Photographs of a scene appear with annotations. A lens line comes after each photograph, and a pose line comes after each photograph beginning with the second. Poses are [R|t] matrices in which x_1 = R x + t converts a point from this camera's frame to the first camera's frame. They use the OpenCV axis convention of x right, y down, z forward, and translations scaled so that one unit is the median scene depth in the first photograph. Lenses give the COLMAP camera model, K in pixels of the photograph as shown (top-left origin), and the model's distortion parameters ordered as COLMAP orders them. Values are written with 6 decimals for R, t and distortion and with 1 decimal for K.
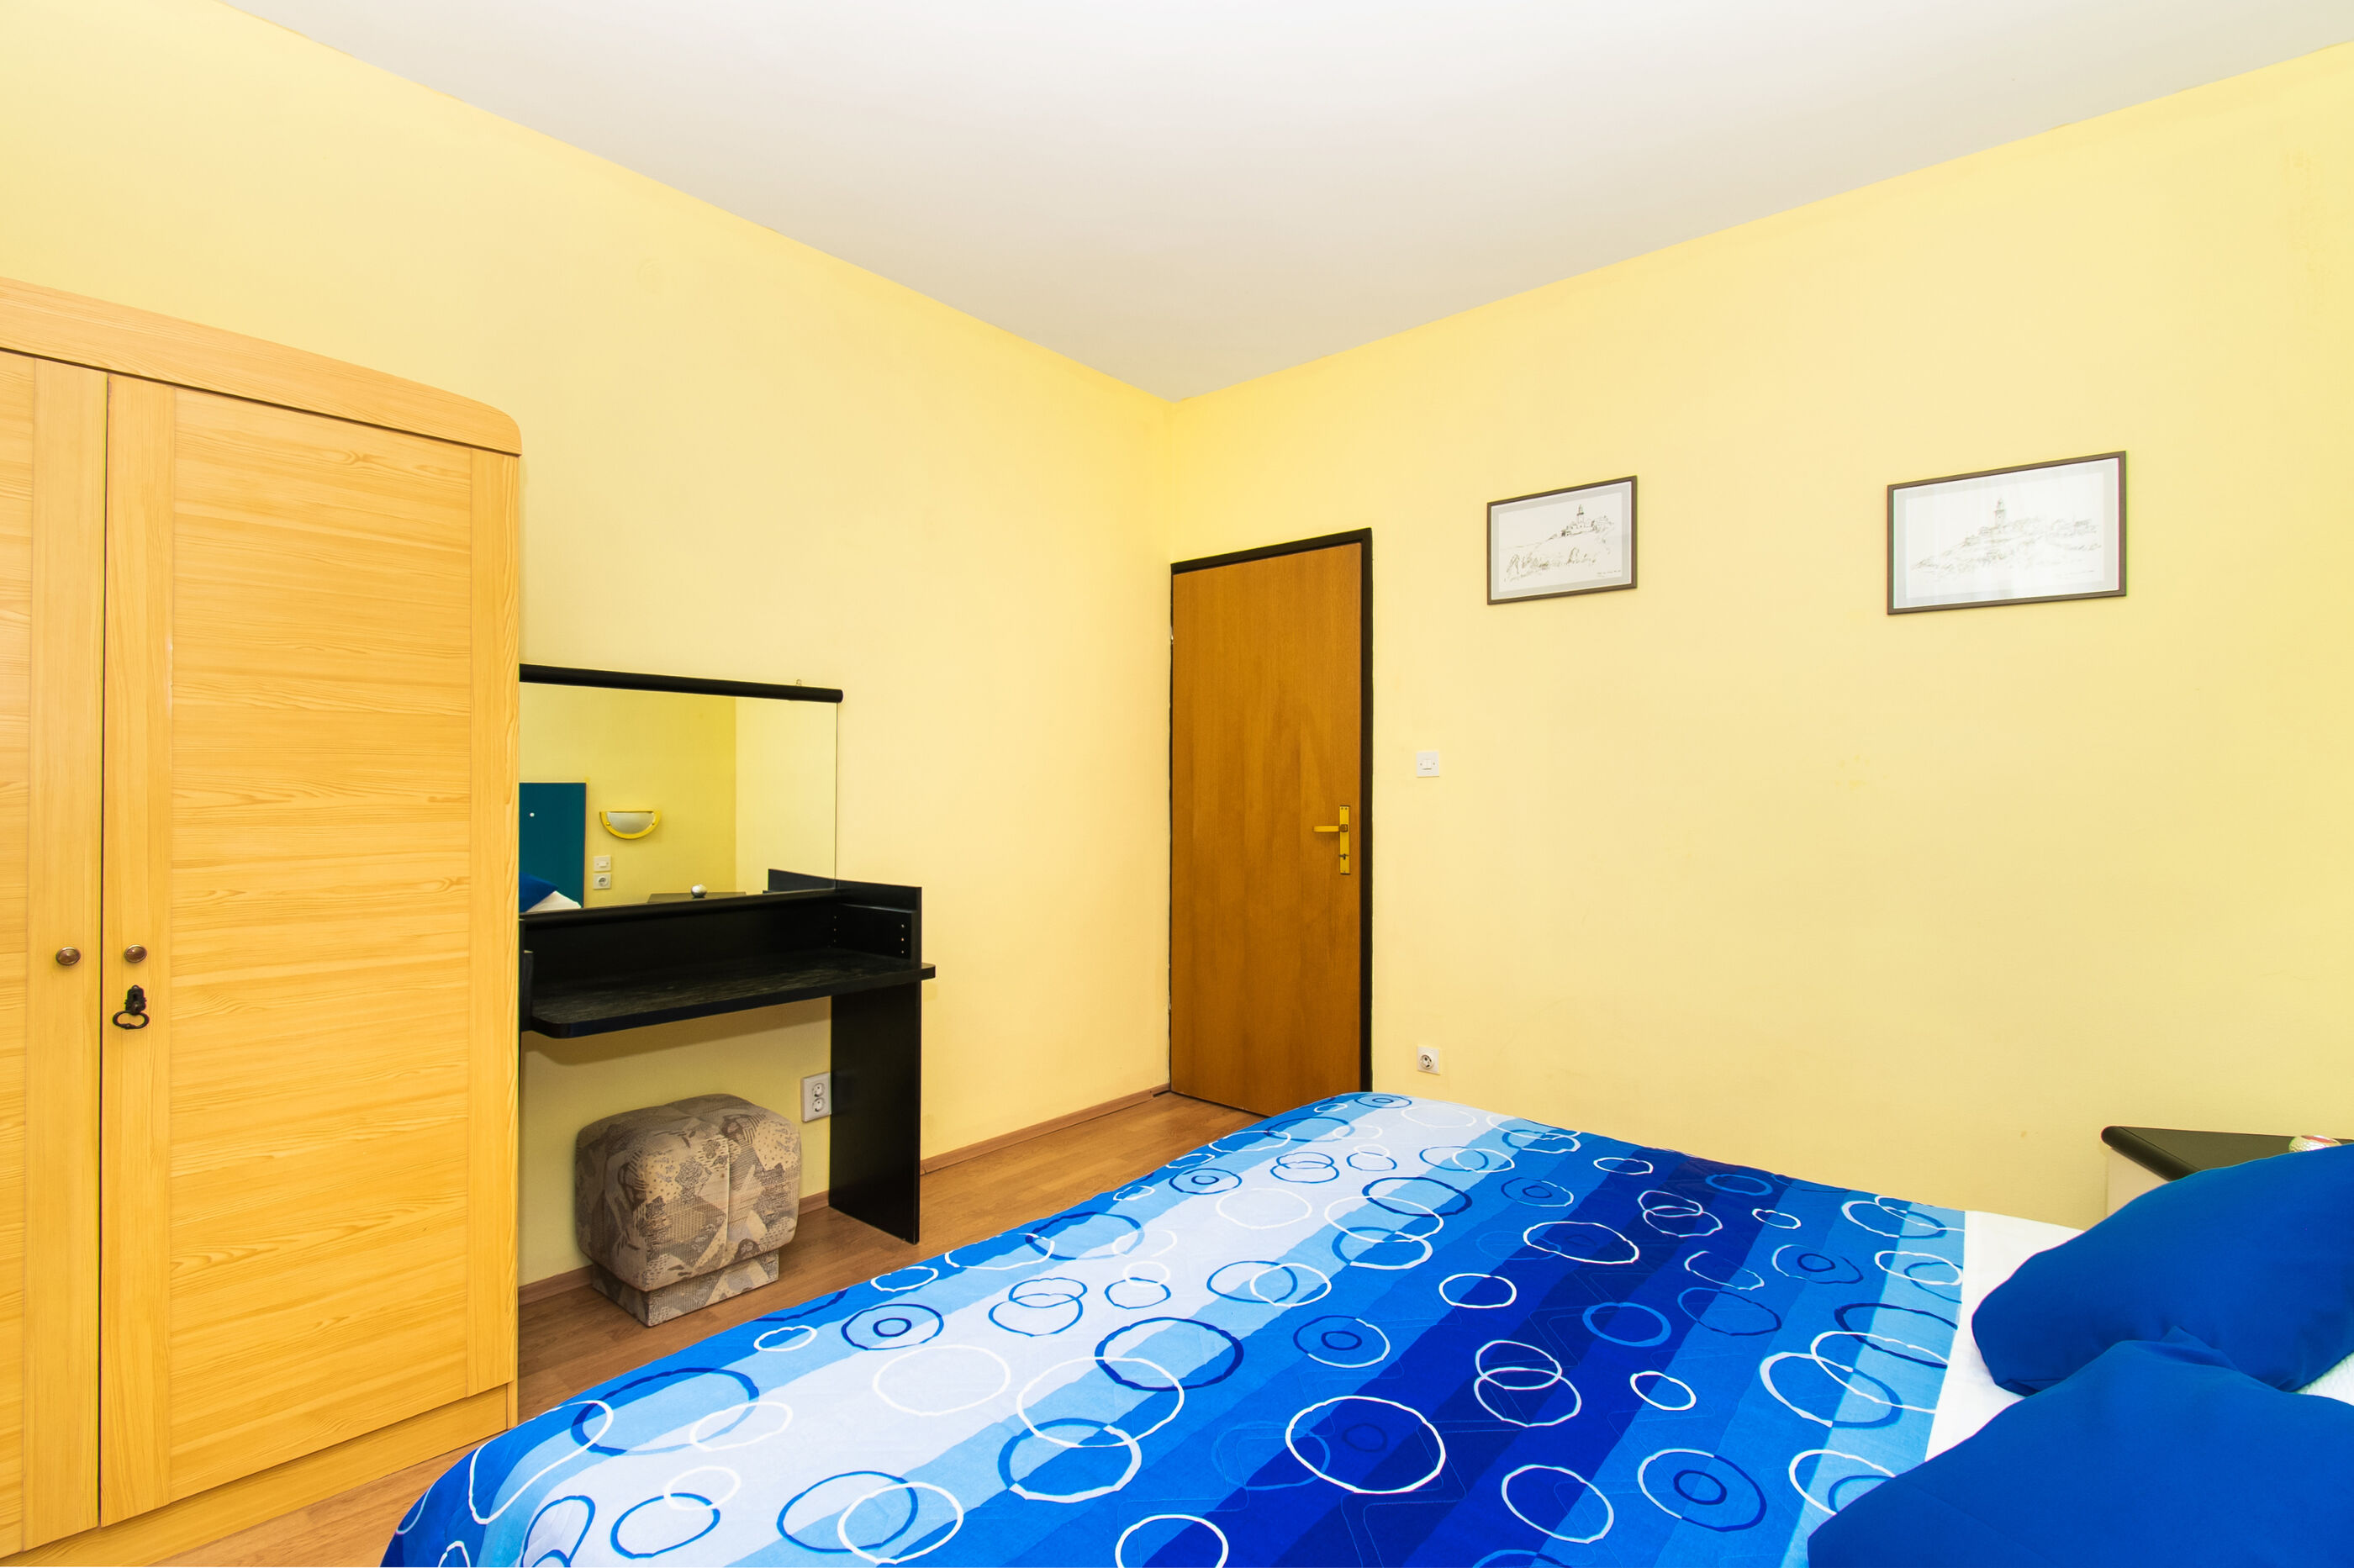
lens RADIAL K [[1050.5, 0, 1191.8], [0, 1050.5, 787.2], [0, 0, 1]] dist [-0.002237, -0.009529]
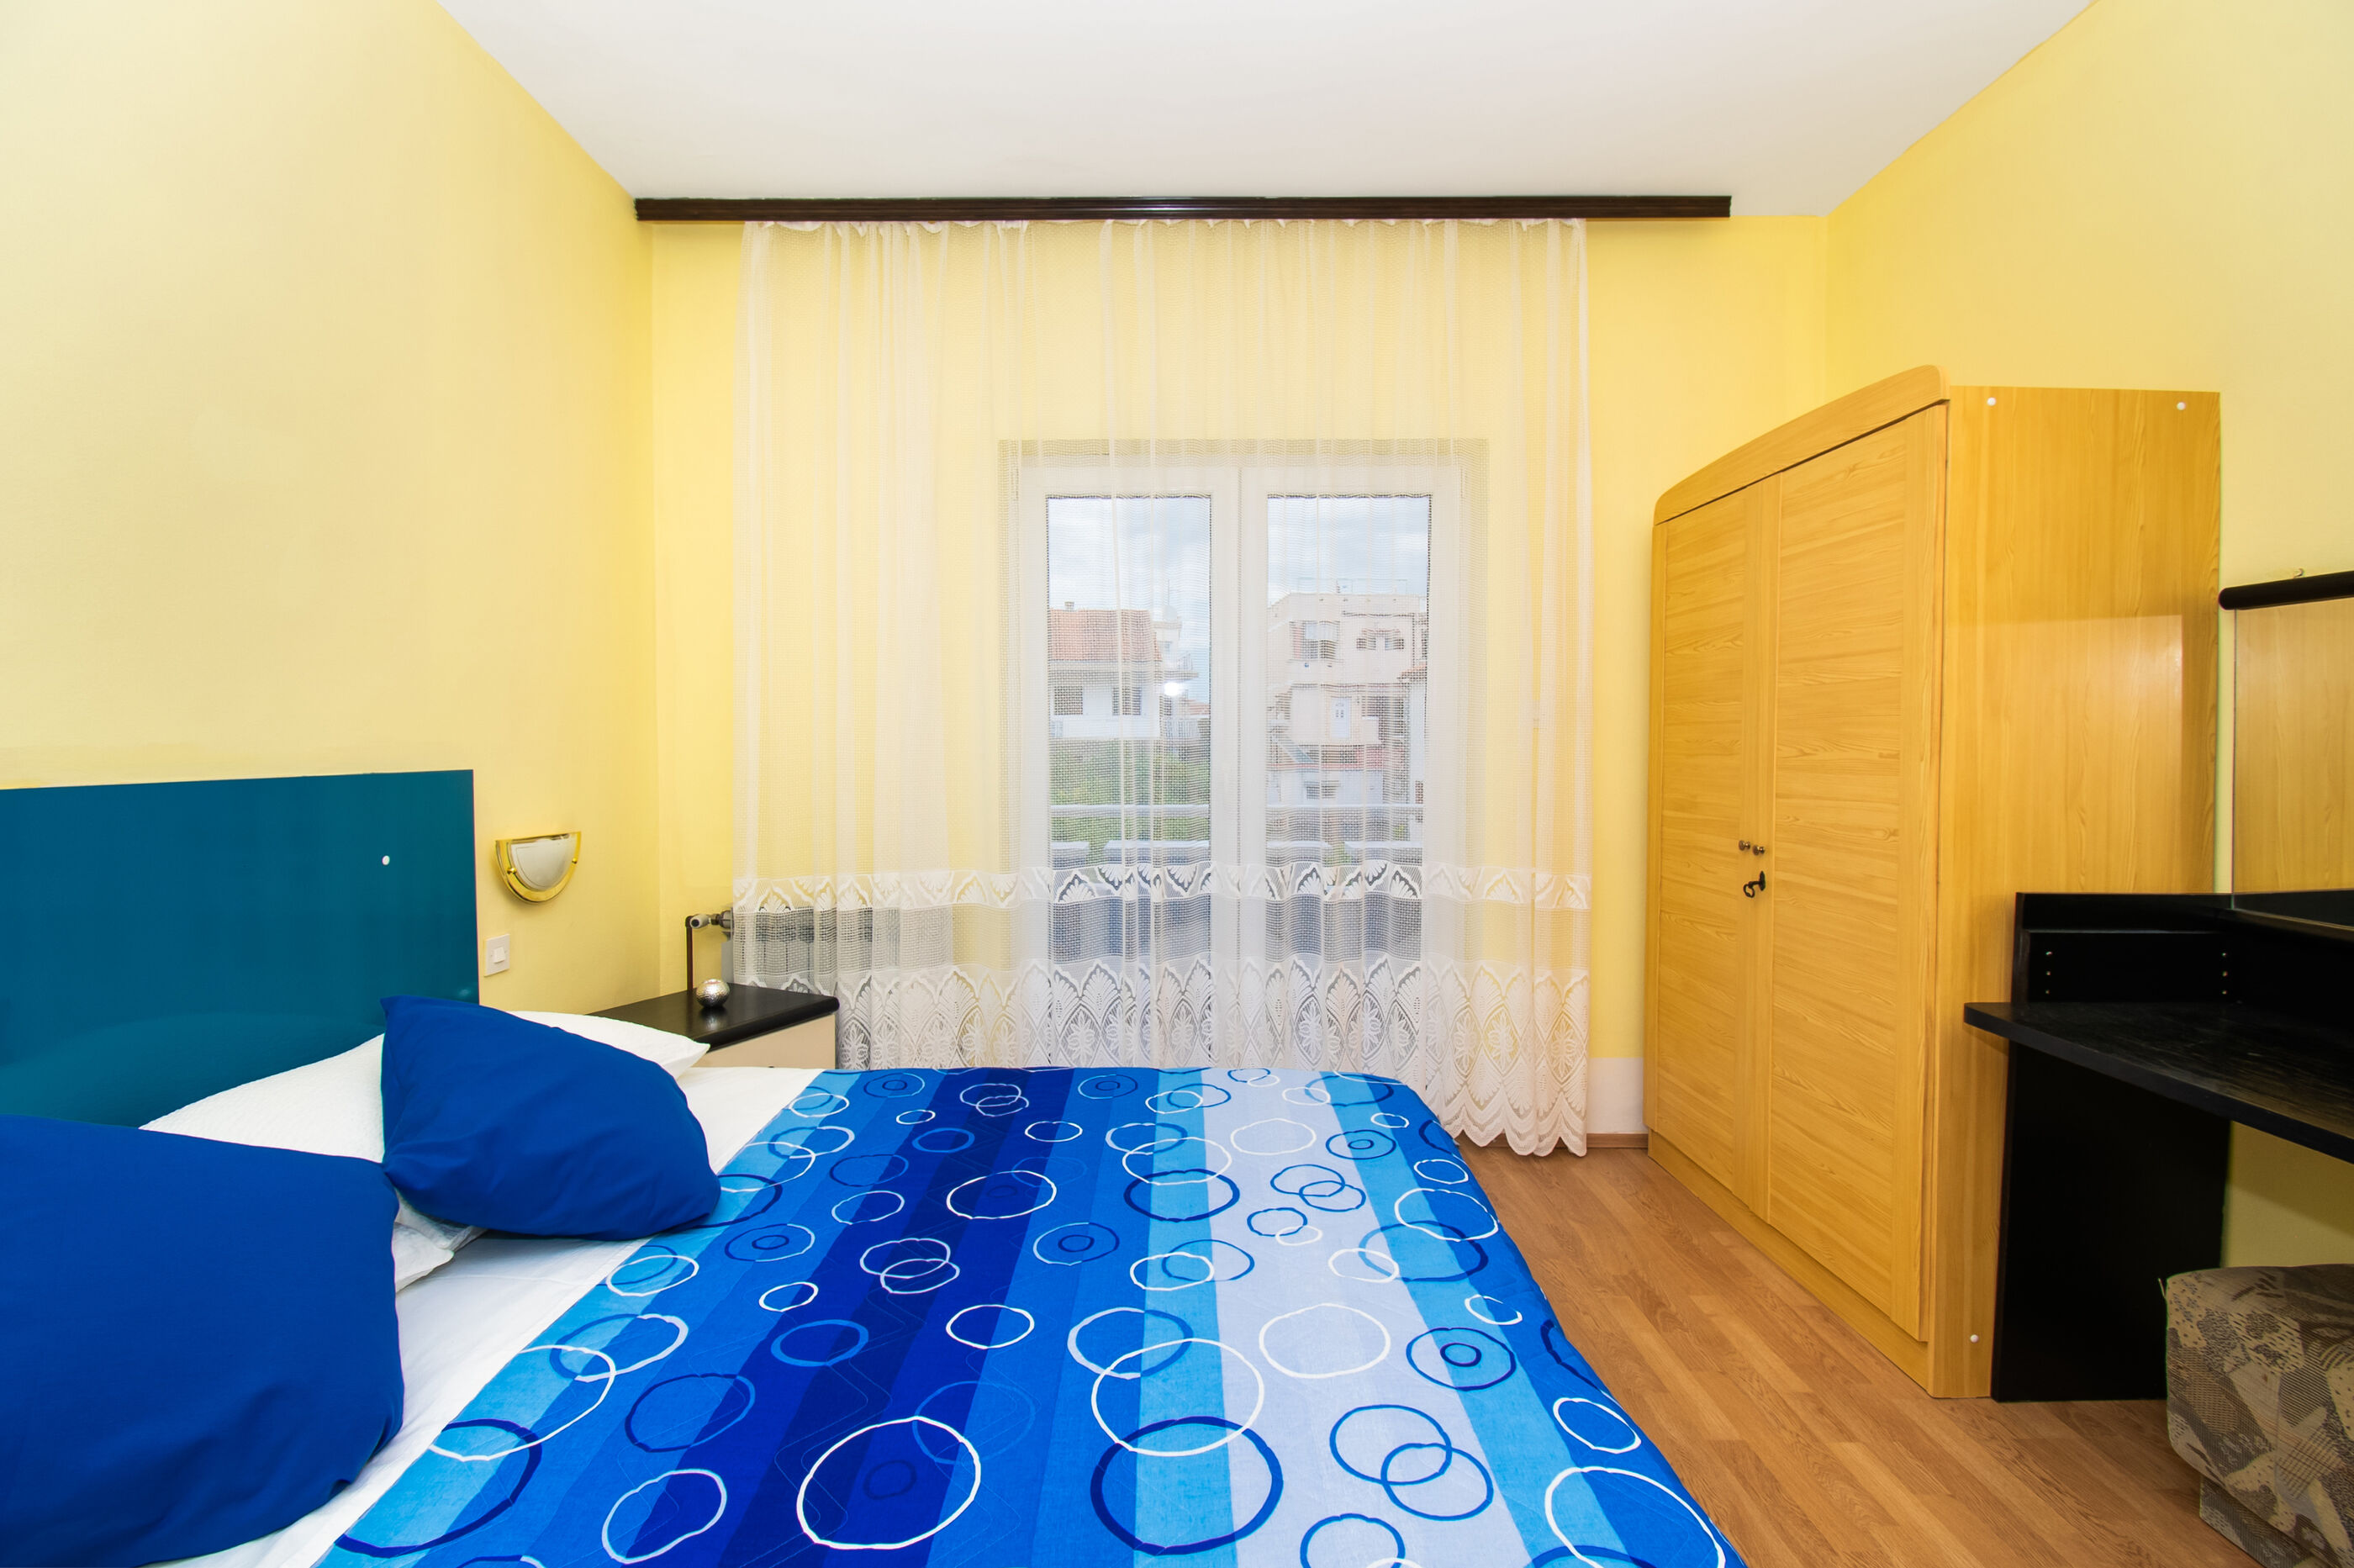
lens RADIAL K [[1050.5, 0, 1182.3], [0, 1050.5, 750.1], [0, 0, 1]] dist [-0.002237, -0.009529]
pose [[-0.756145, 0.002163, -0.654401, 0.577434], [-0.006344, 0.999923, 0.010635, -0.000697], [0.654374, 0.012193, -0.756073, 1.411760]]
